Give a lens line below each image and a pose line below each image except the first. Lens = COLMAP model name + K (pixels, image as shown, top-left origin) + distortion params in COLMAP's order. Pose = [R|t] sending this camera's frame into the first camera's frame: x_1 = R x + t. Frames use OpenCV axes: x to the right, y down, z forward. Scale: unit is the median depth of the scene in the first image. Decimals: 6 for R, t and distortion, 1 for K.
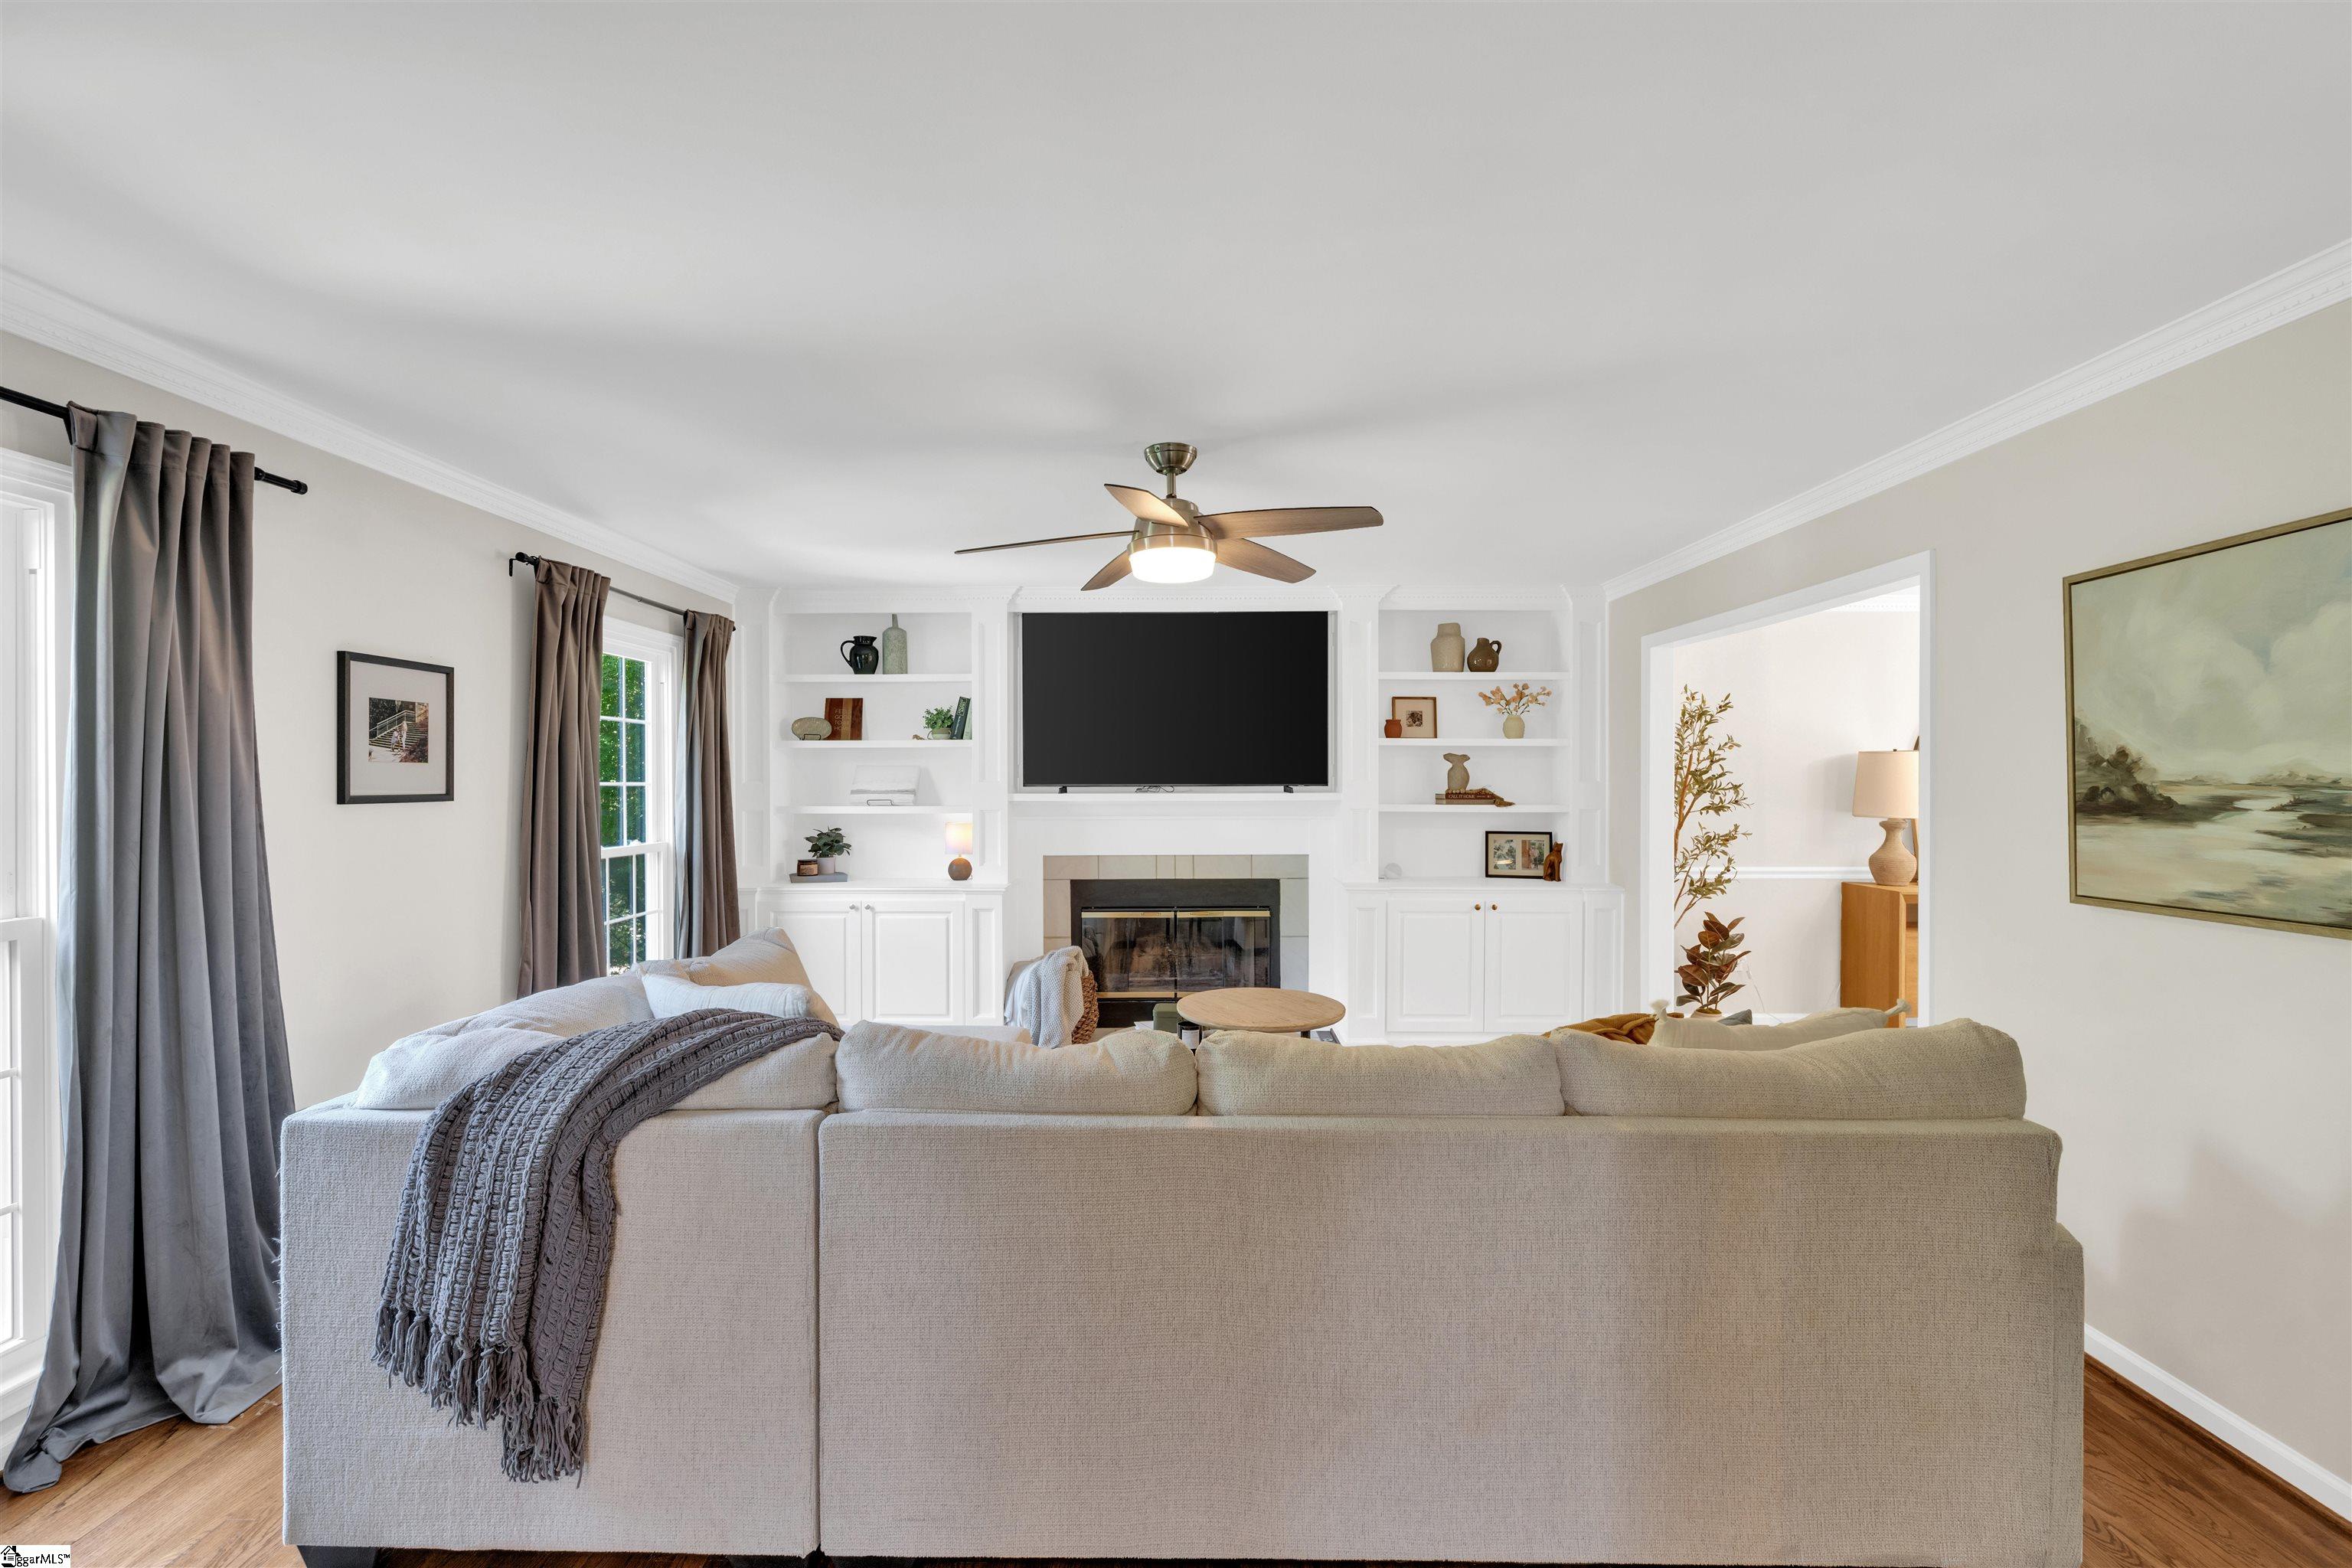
lens RADIAL K [[1029.5, 0, 1172.5], [0, 1029.5, 782.0], [0, 0, 1]] dist [-0.002219, -0.001698]
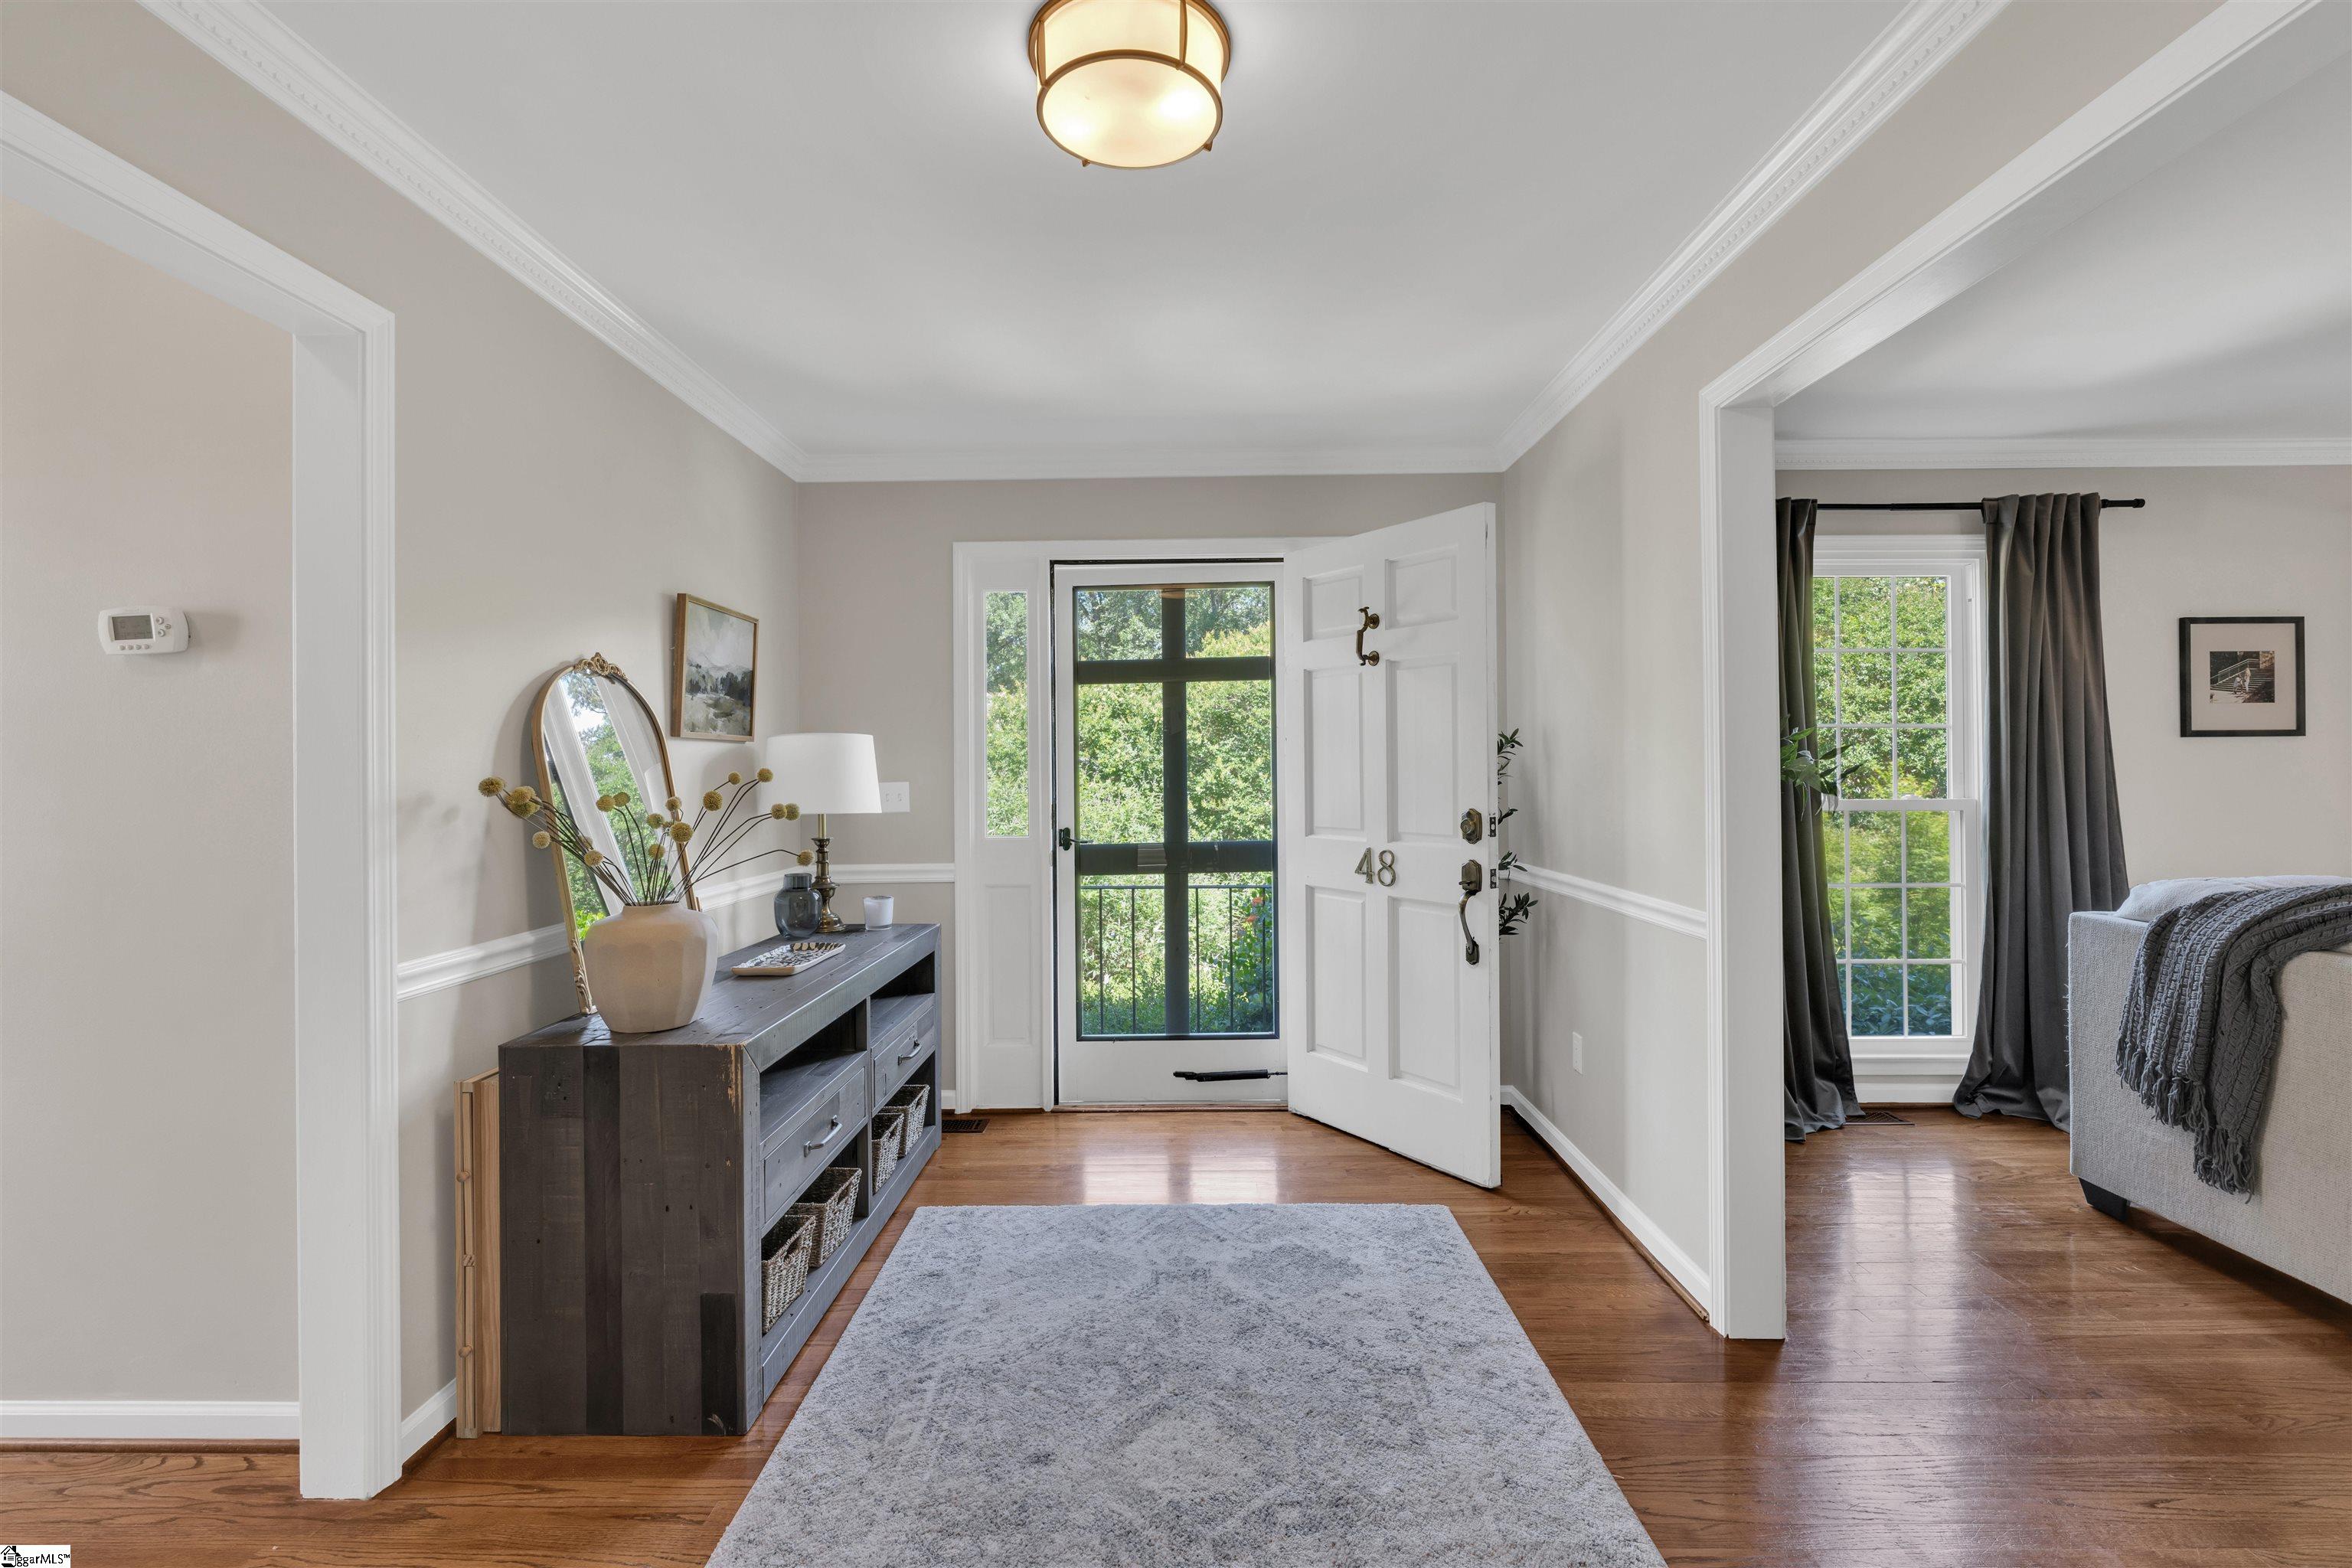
lens RADIAL K [[1159.6, 0, 1172.2], [0, 1159.6, 766.8], [0, 0, 1]] dist [0.014450, 0.000433]
pose [[0.041727, -0.008130, -0.999096, 0.780937], [0.002133, 0.999965, -0.008048, 0.088566], [0.999127, -0.001795, 0.041743, -0.422133]]
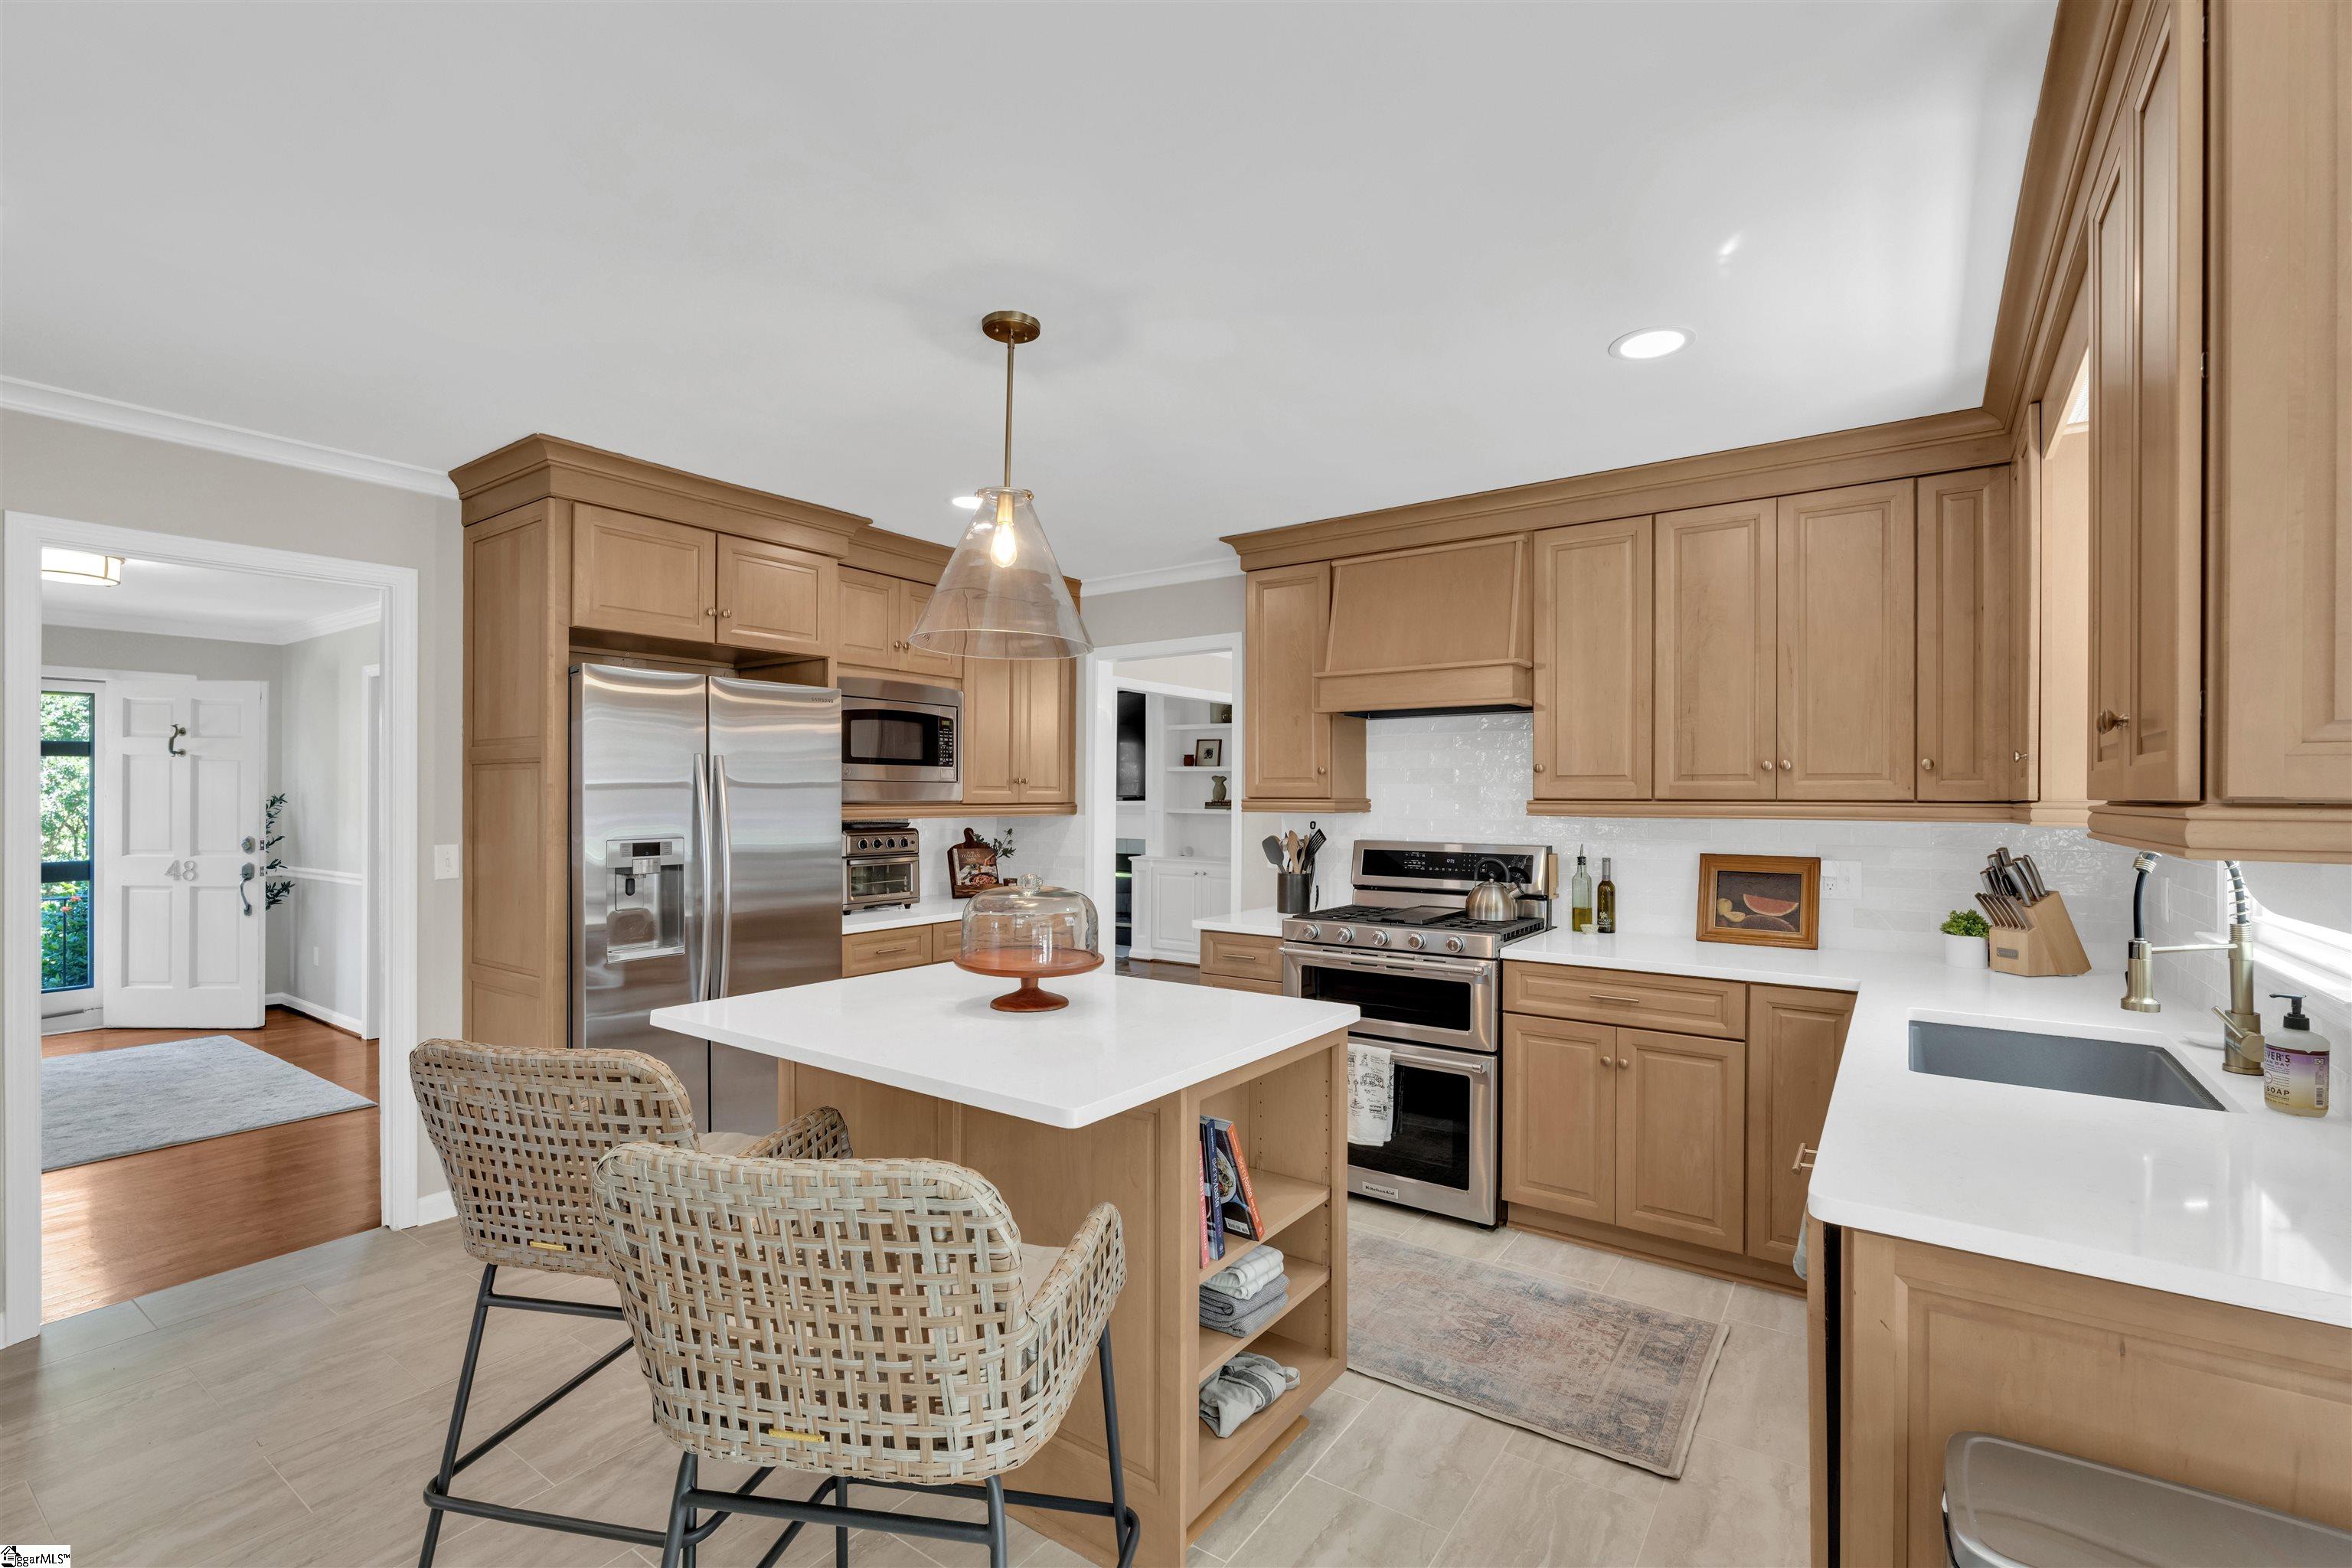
lens RADIAL K [[1029.5, 0, 1163.3], [0, 1029.5, 790.7], [0, 0, 1]] dist [-0.002219, -0.001698]
pose [[0.837016, -0.005956, -0.547146, 2.959331], [-0.000905, 0.999924, -0.012268, 0.037910], [0.547178, 0.010764, 0.836947, -0.956441]]
